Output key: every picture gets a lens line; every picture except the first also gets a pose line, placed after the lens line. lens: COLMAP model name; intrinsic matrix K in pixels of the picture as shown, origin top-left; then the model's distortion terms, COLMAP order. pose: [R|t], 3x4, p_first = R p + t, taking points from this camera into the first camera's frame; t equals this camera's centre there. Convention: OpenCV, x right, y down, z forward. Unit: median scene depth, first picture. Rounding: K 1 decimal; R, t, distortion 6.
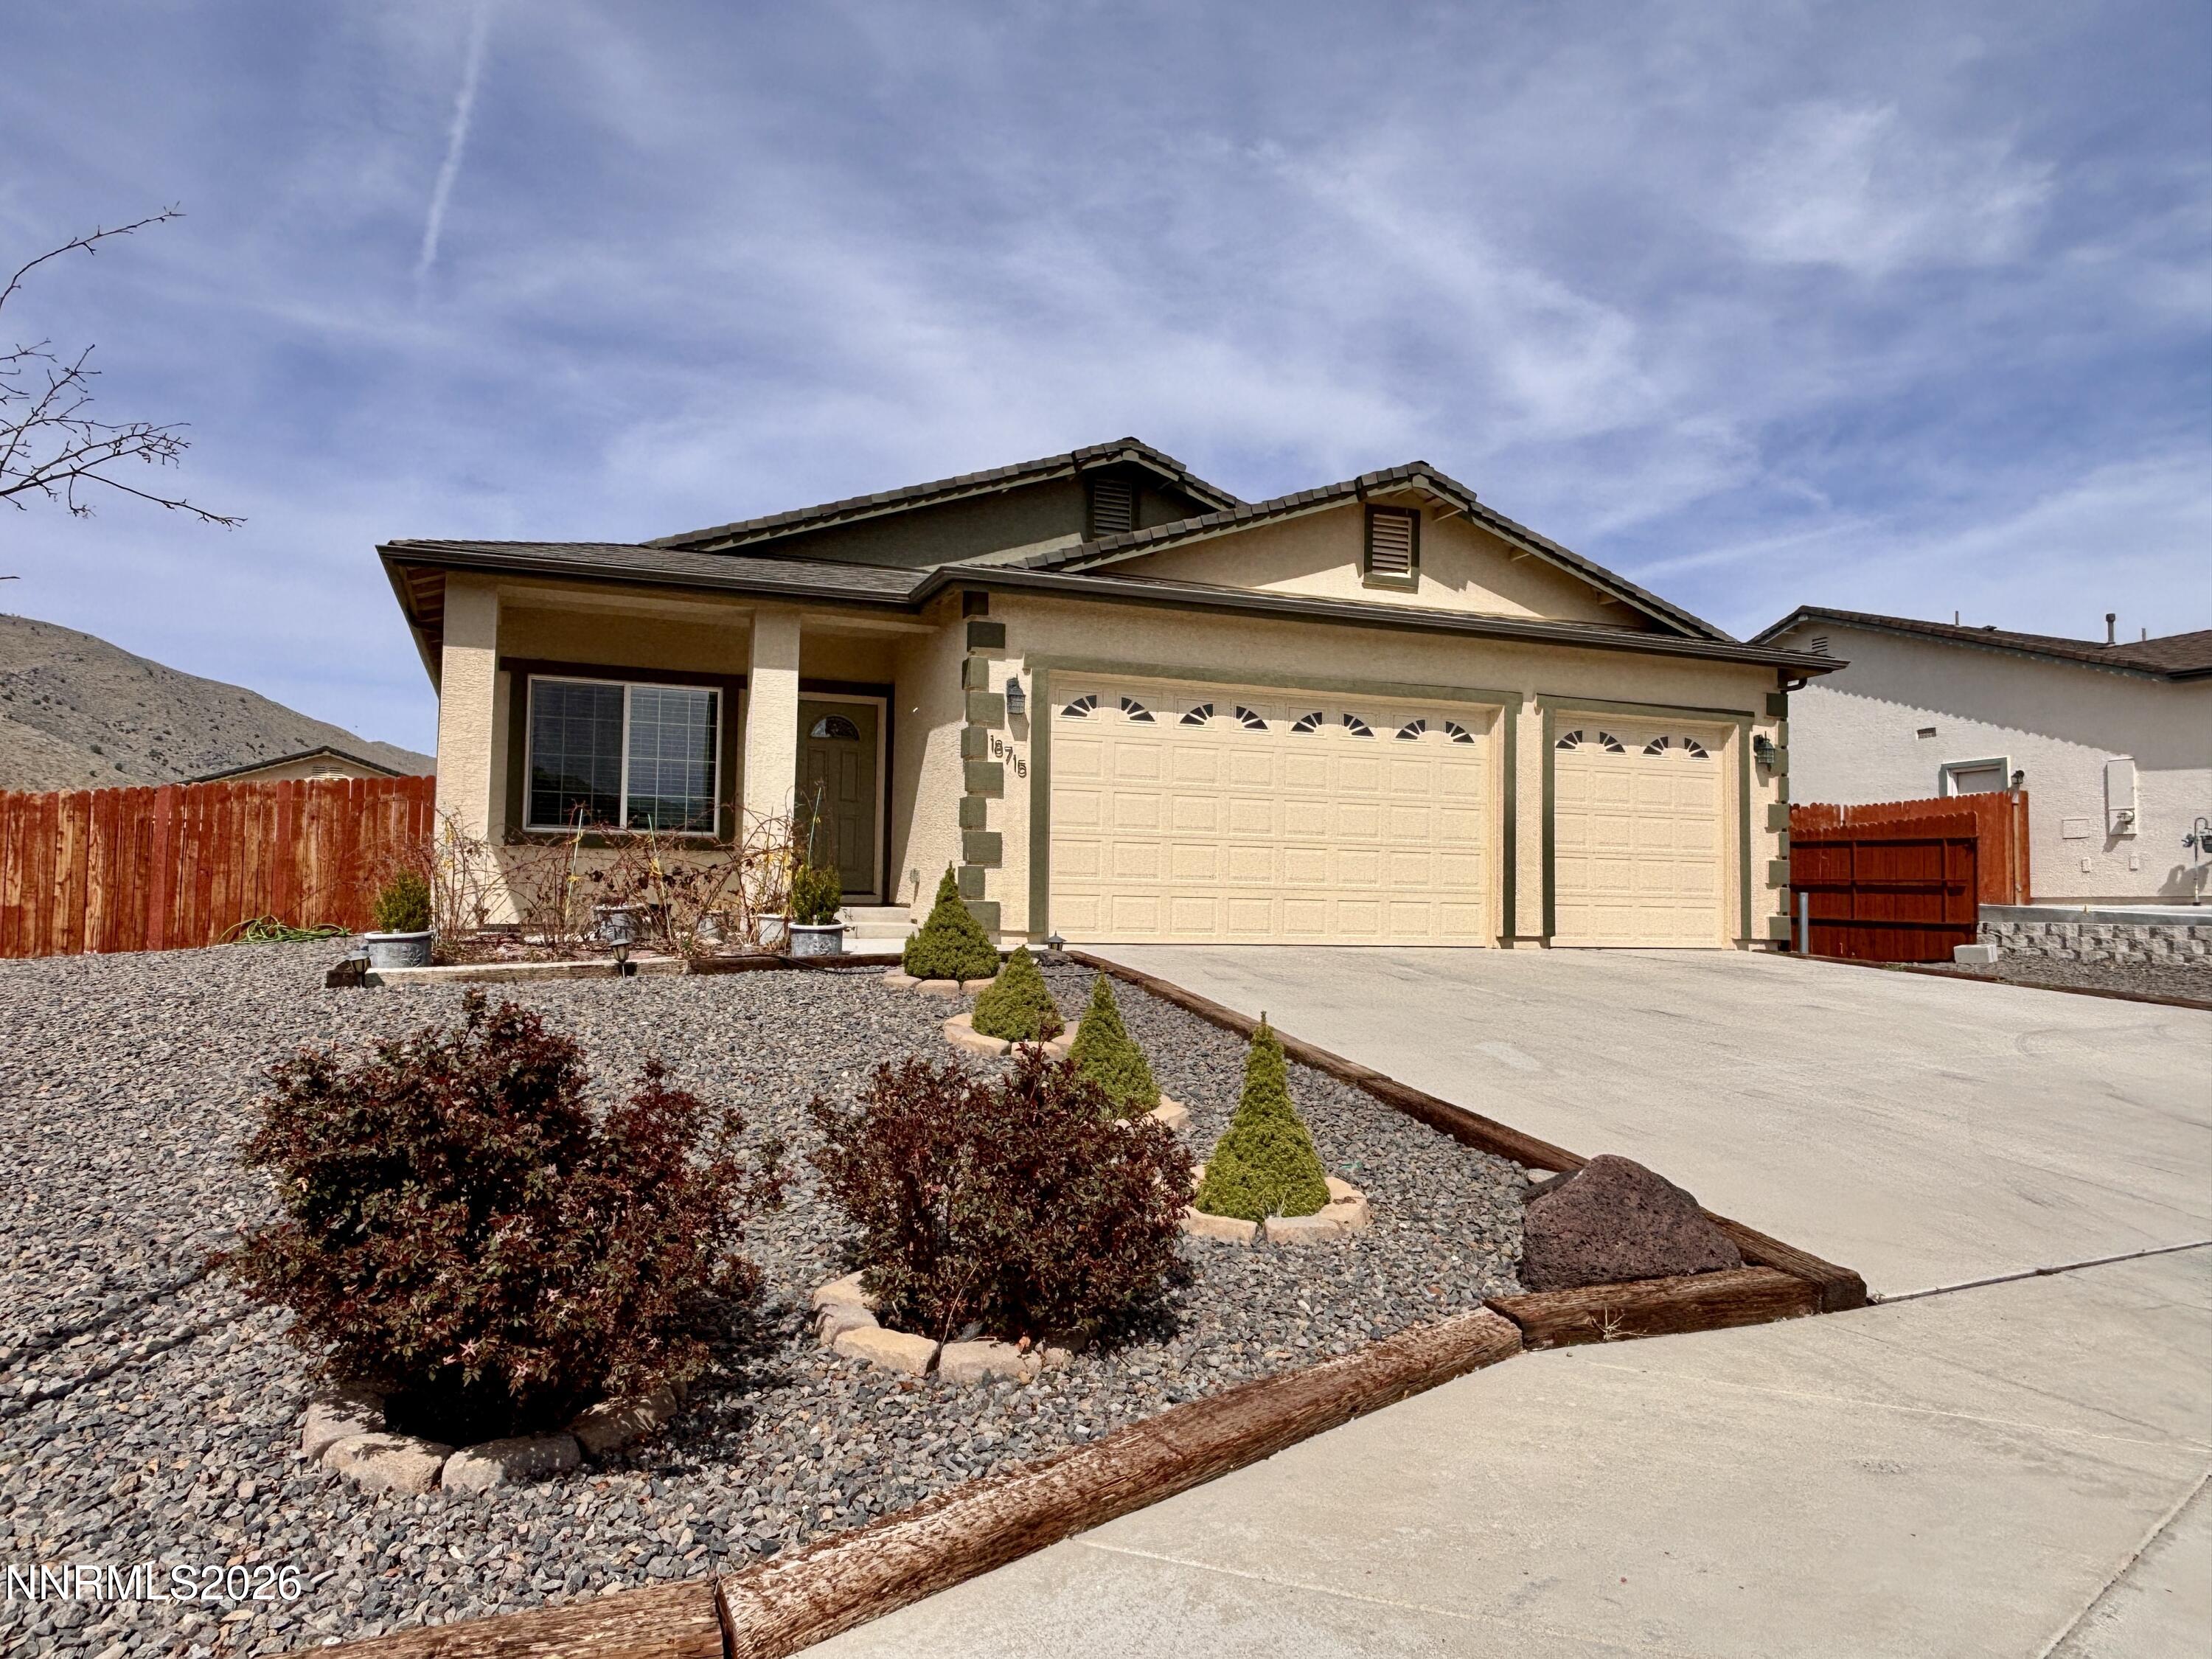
lens RADIAL K [[1394.4, 0, 1147.3], [0, 1394.4, 810.2], [0, 0, 1]] dist [-0.006089, -0.000346]
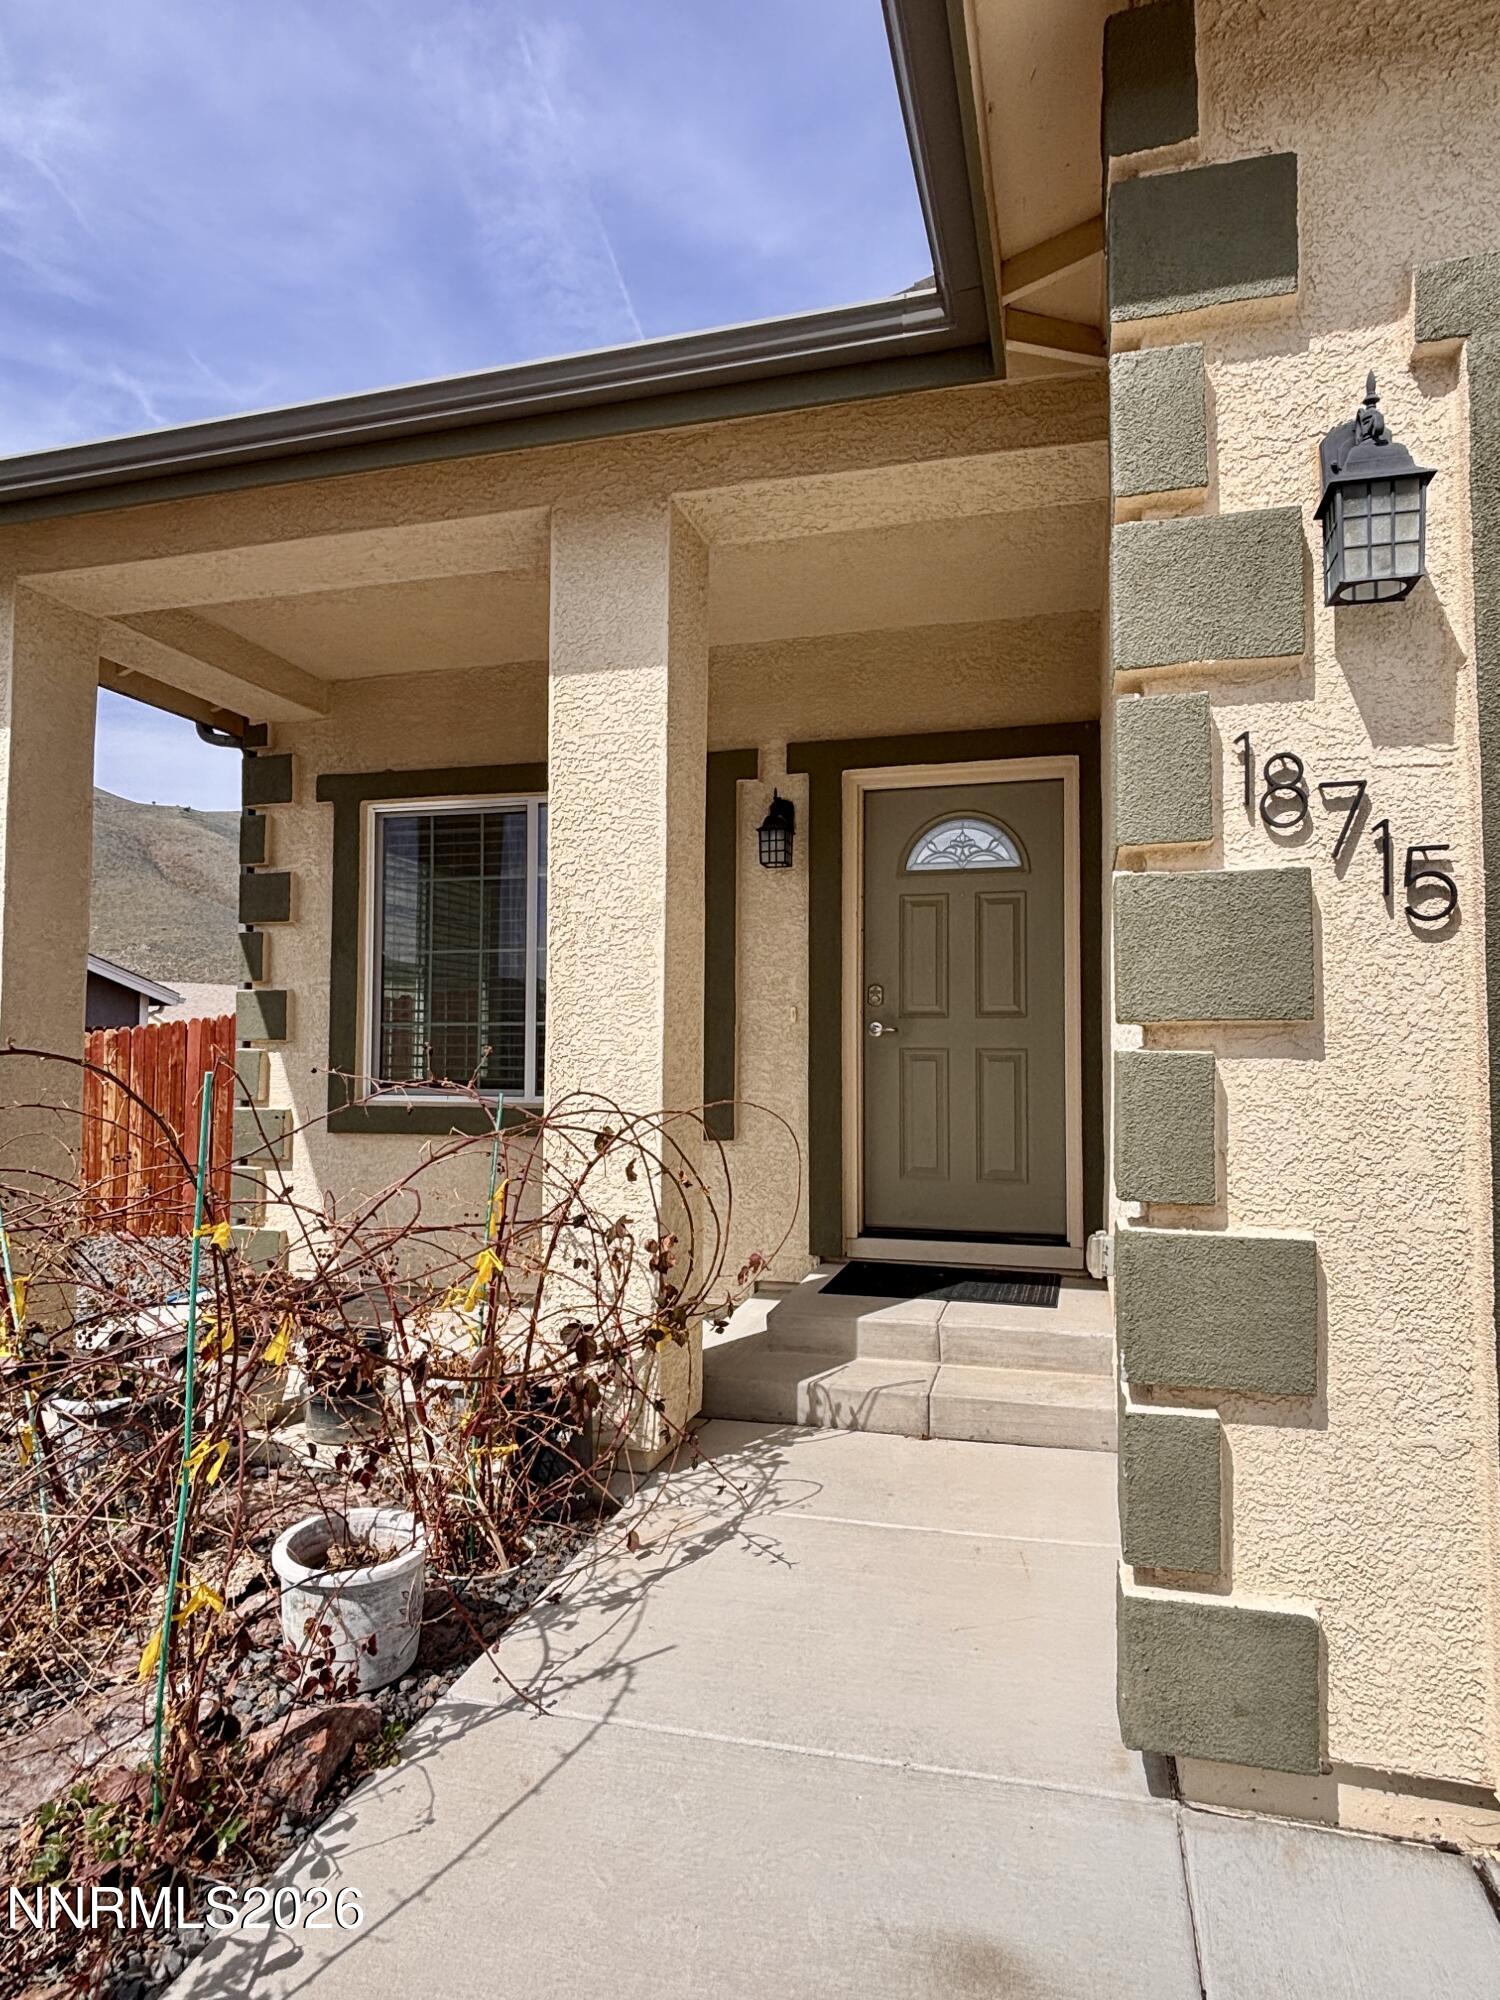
lens RADIAL K [[1177.3, 0, 761.8], [0, 1177.3, 987.6], [0, 0, 1]] dist [0.022601, -0.004289]
pose [[0.788929, -0.041940, -0.613052, -0.063816], [0.050963, 0.998697, -0.002739, -0.021062], [0.612368, -0.029082, 0.790038, 0.820692]]
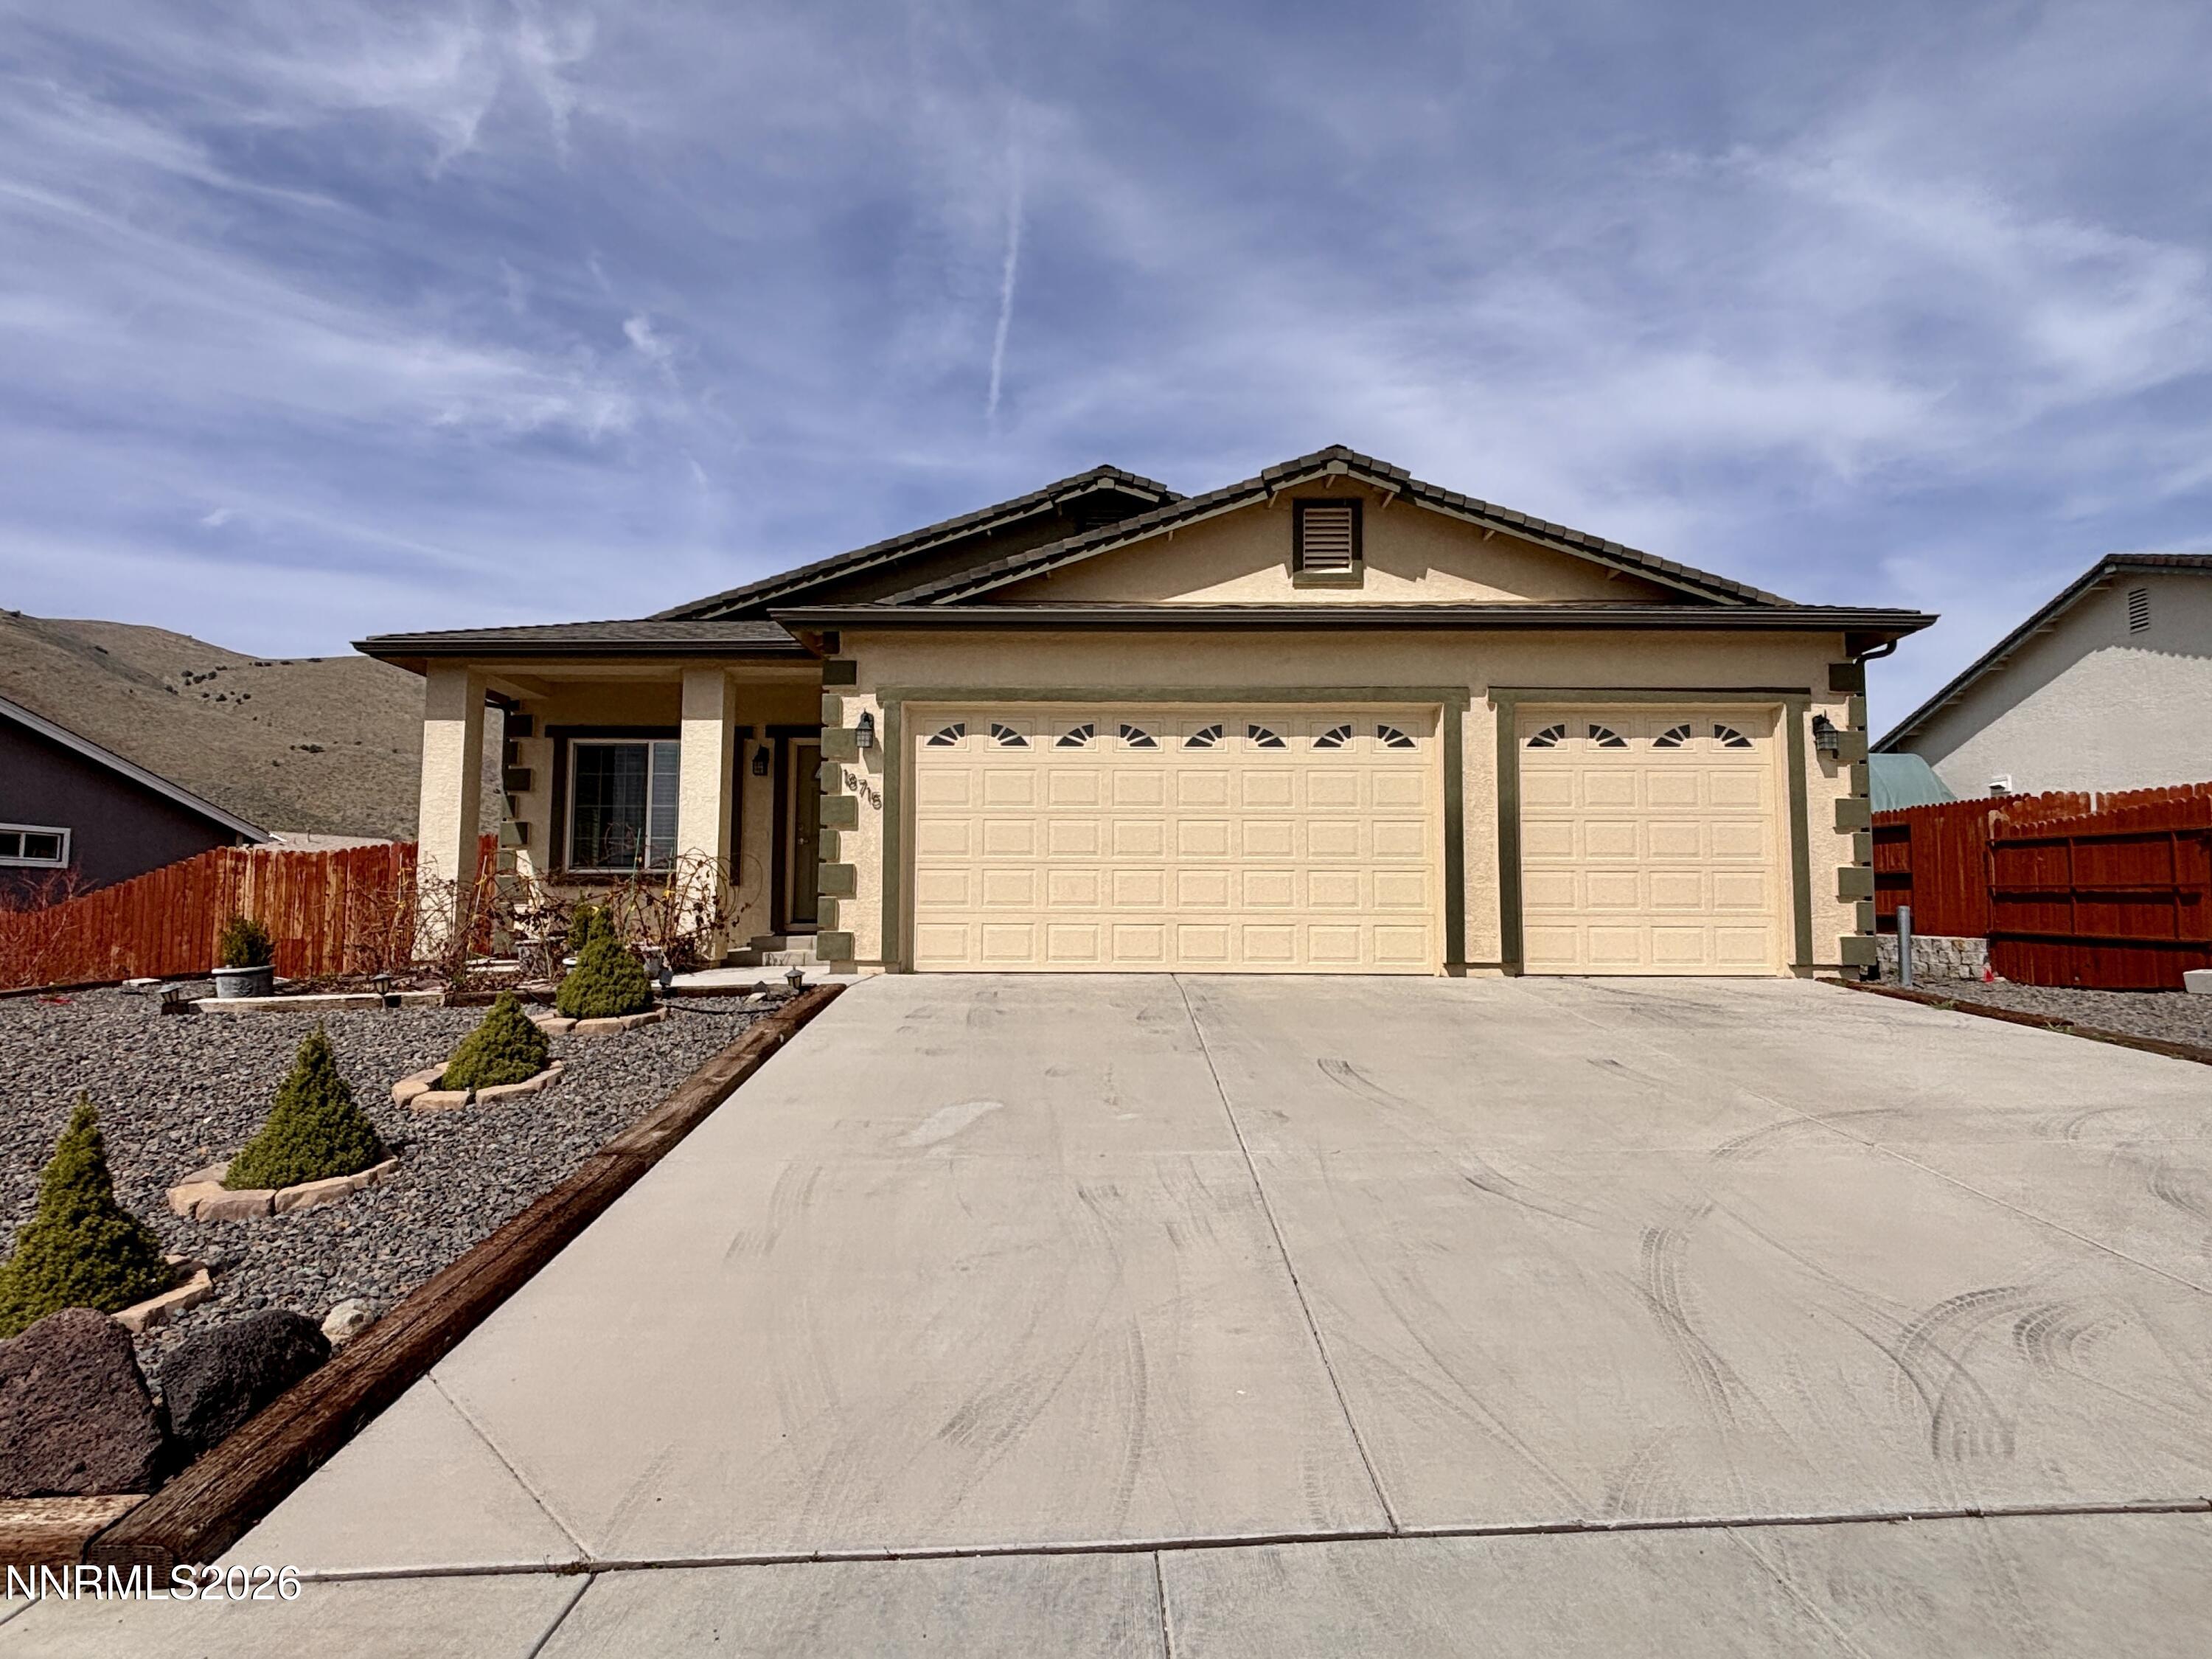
lens RADIAL K [[1276.5, 0, 1154.8], [0, 1276.5, 821.8], [0, 0, 1]] dist [0.002360, -0.004541]
pose [[0.932304, -0.039874, -0.359471, 0.437380], [0.036607, 0.999203, -0.015891, 0.008214], [0.359818, 0.001656, 0.933021, 0.199415]]
